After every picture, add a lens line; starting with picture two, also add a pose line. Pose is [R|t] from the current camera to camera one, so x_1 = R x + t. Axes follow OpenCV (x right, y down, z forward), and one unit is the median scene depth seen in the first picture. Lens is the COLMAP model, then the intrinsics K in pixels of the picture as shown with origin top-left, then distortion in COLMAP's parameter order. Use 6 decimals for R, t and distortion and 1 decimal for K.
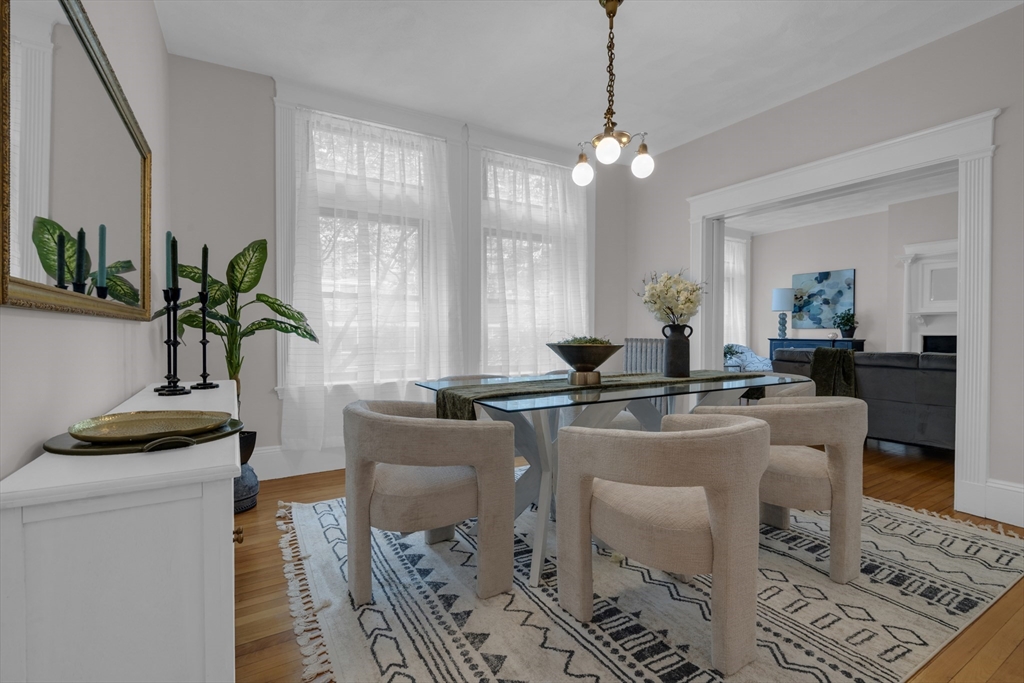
lens RADIAL K [[460.8, 0, 510.5], [0, 460.8, 336.6], [0, 0, 1]] dist [-0.003012, 0.000338]
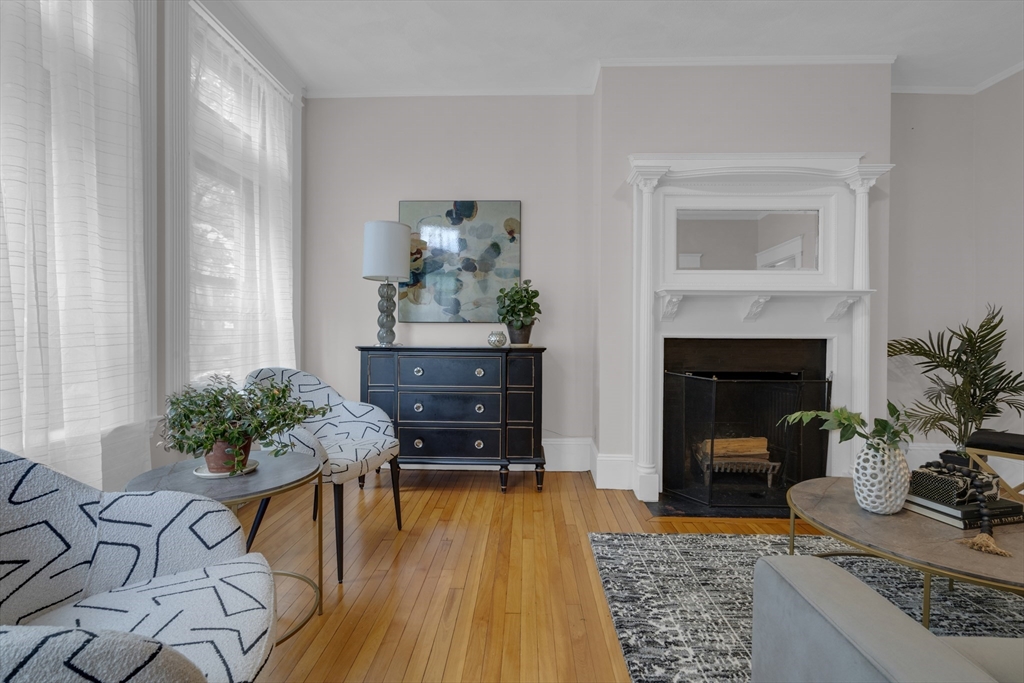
lens RADIAL K [[460.8, 0, 510.6], [0, 460.8, 340.4], [0, 0, 1]] dist [-0.003012, 0.000338]
pose [[0.543385, -0.012021, 0.839398, 0.998938], [0.002164, 0.999914, 0.012919, -0.018933], [-0.839481, -0.005203, 0.543364, 2.239946]]
